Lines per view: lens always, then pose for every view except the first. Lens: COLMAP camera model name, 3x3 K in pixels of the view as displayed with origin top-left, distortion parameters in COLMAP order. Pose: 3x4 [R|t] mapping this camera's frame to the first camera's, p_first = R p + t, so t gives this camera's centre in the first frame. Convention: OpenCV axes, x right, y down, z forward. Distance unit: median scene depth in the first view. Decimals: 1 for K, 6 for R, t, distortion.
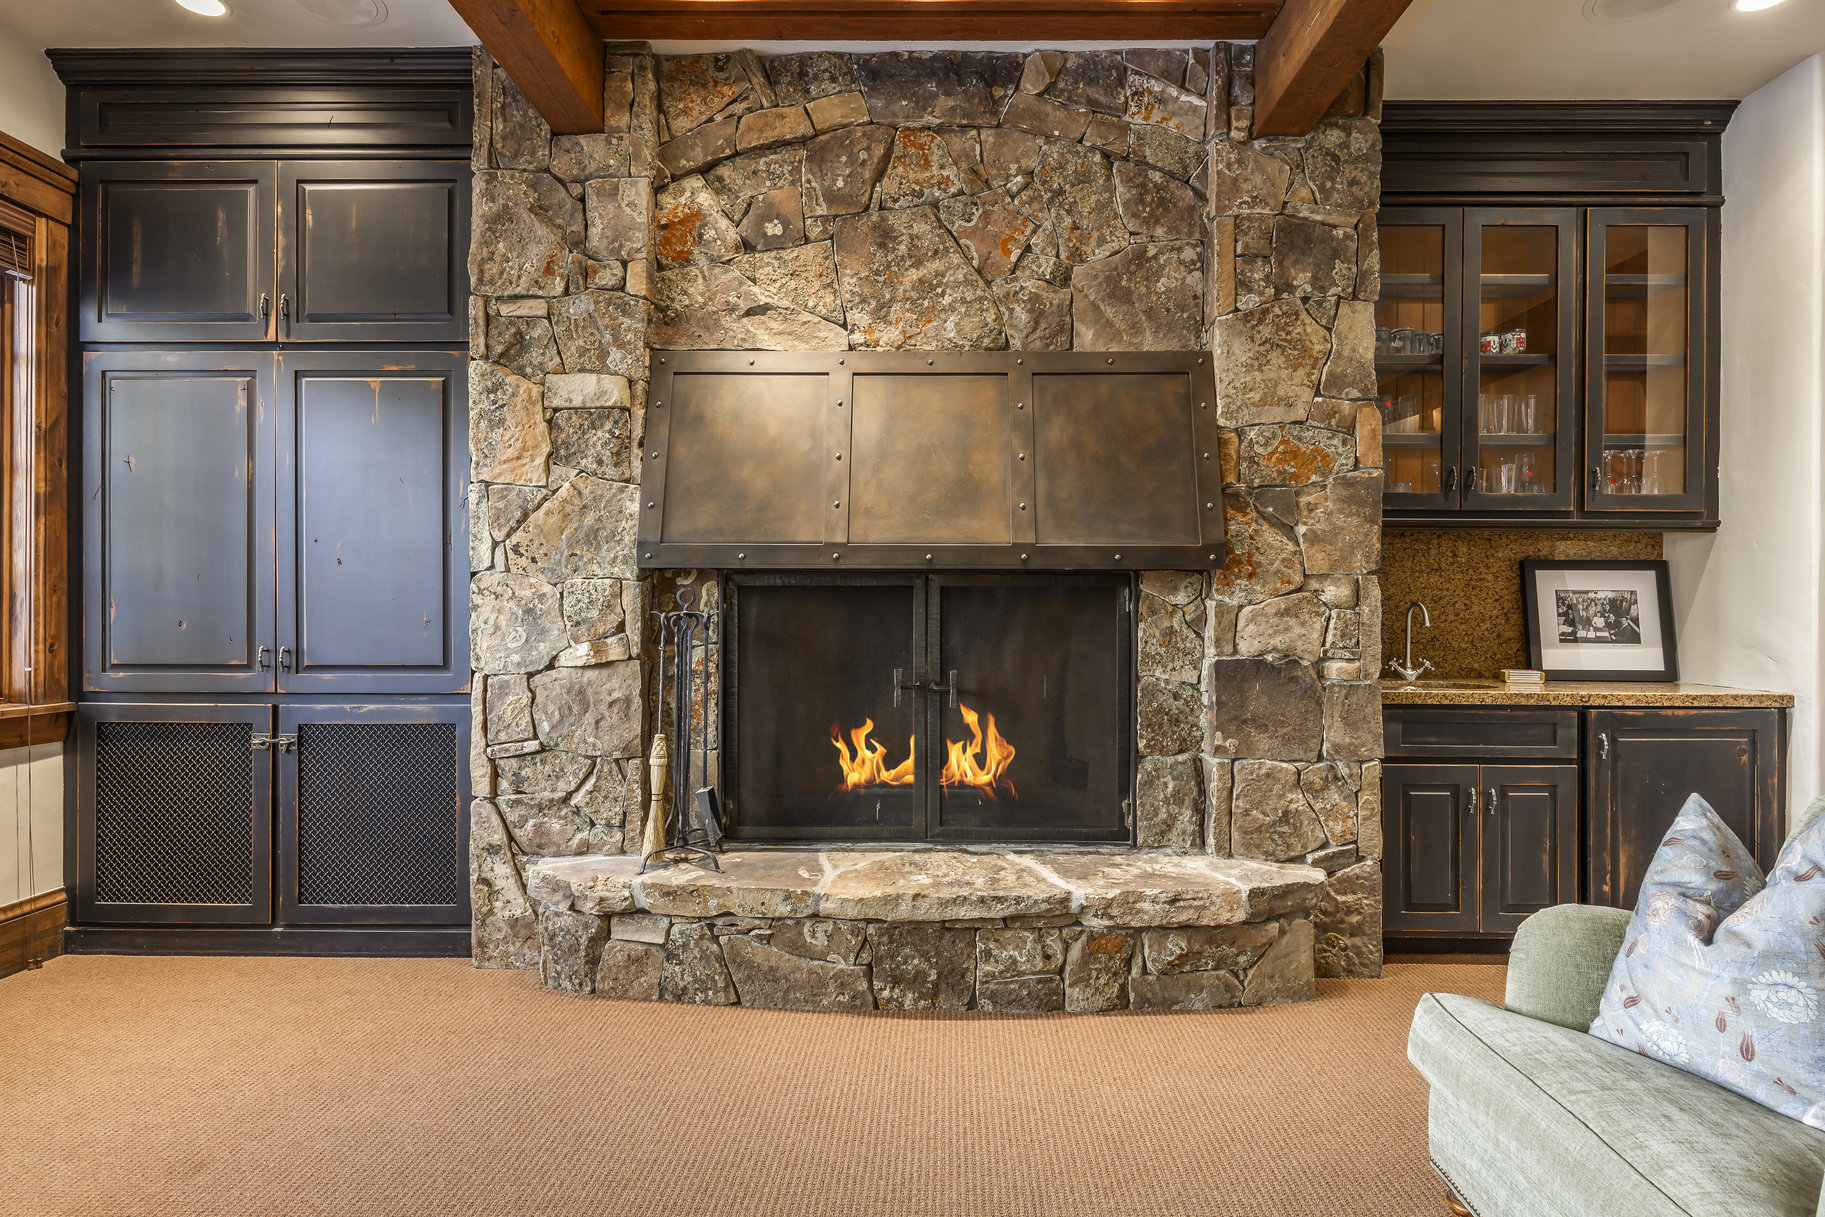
lens RADIAL K [[1046.7, 0, 916.7], [0, 1046.7, 606.3], [0, 0, 1]] dist [-0.005127, -0.000718]
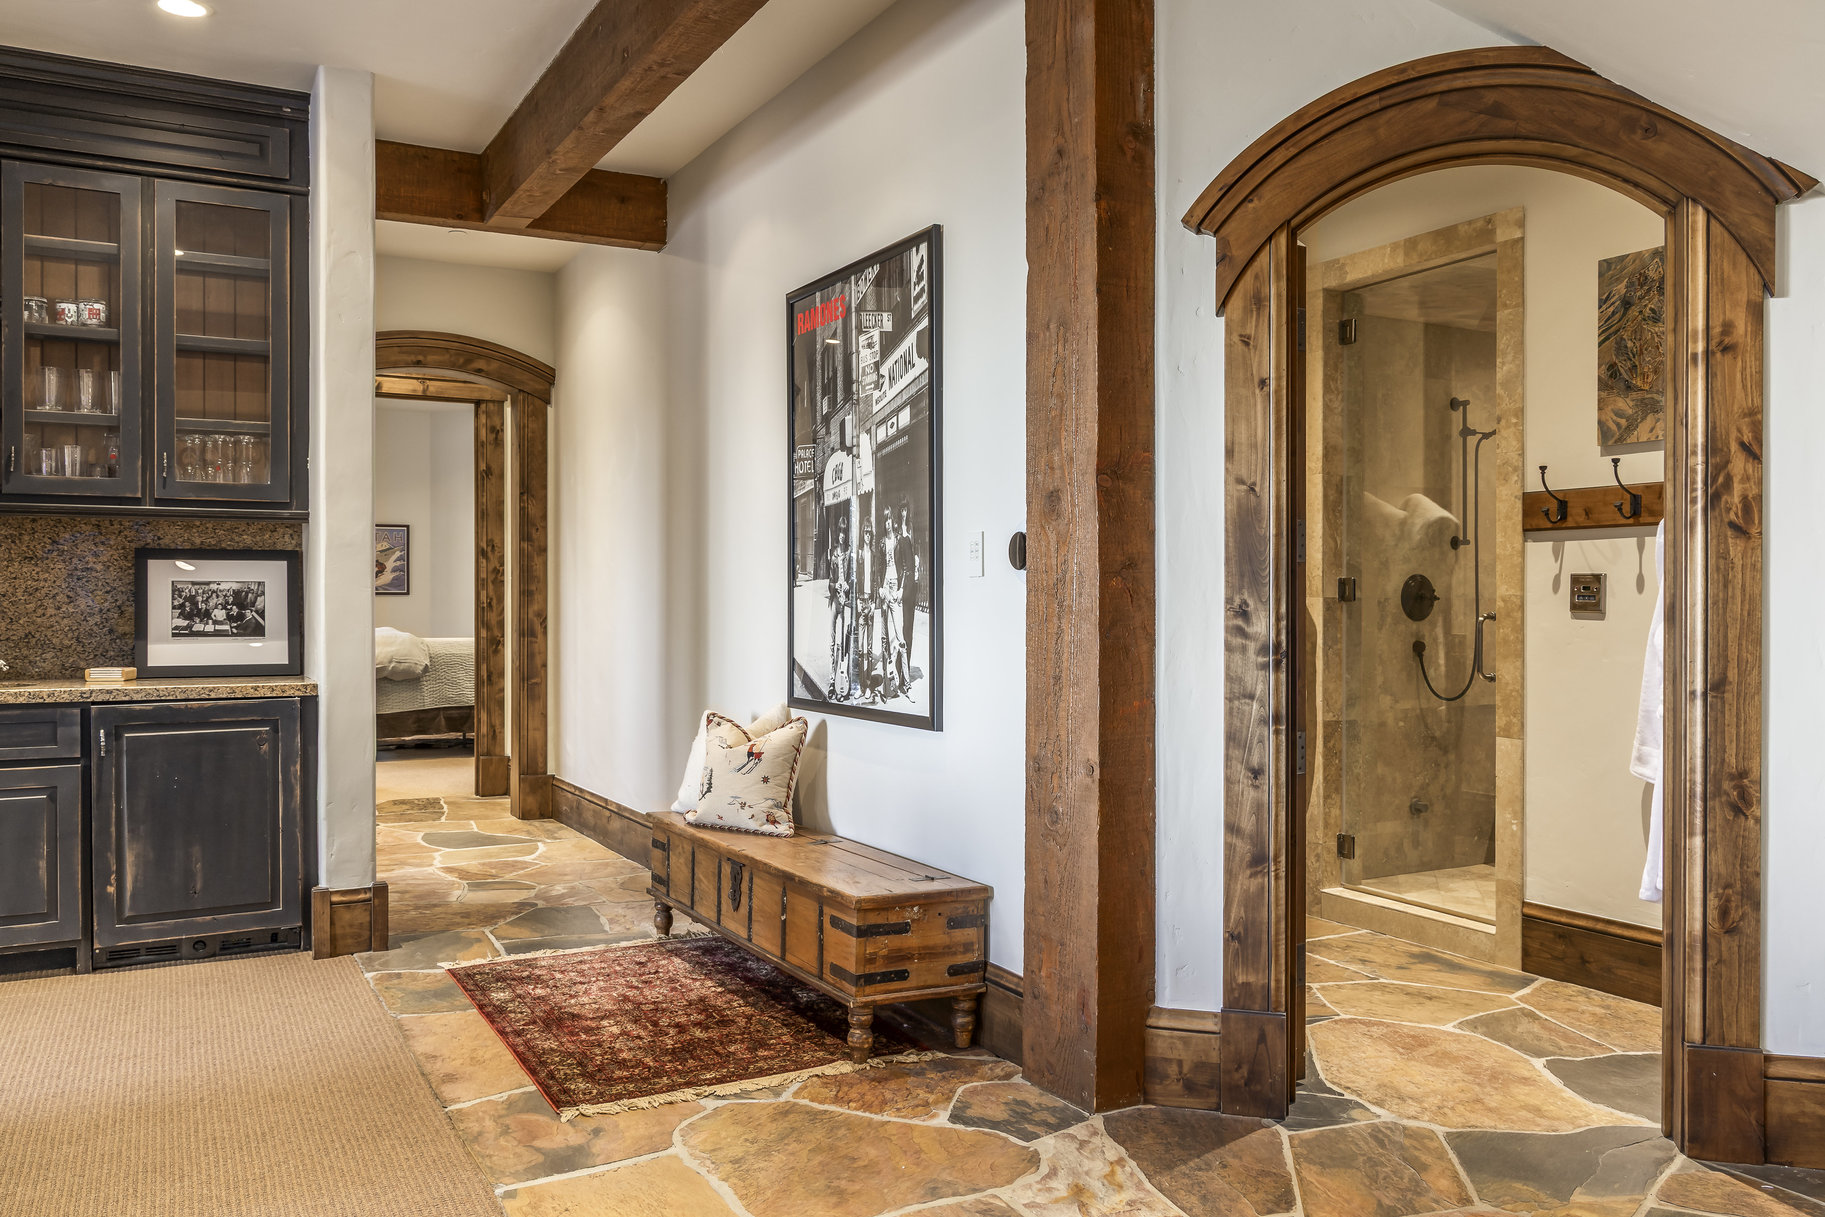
lens RADIAL K [[1408.6, 0, 910.3], [0, 1408.6, 608.1], [0, 0, 1]] dist [-0.003319, 0.001647]
pose [[0.872998, -0.007738, 0.487663, 0.578792], [0.004676, 0.999961, 0.007496, 0.002474], [-0.487702, -0.004264, 0.873000, -0.430661]]
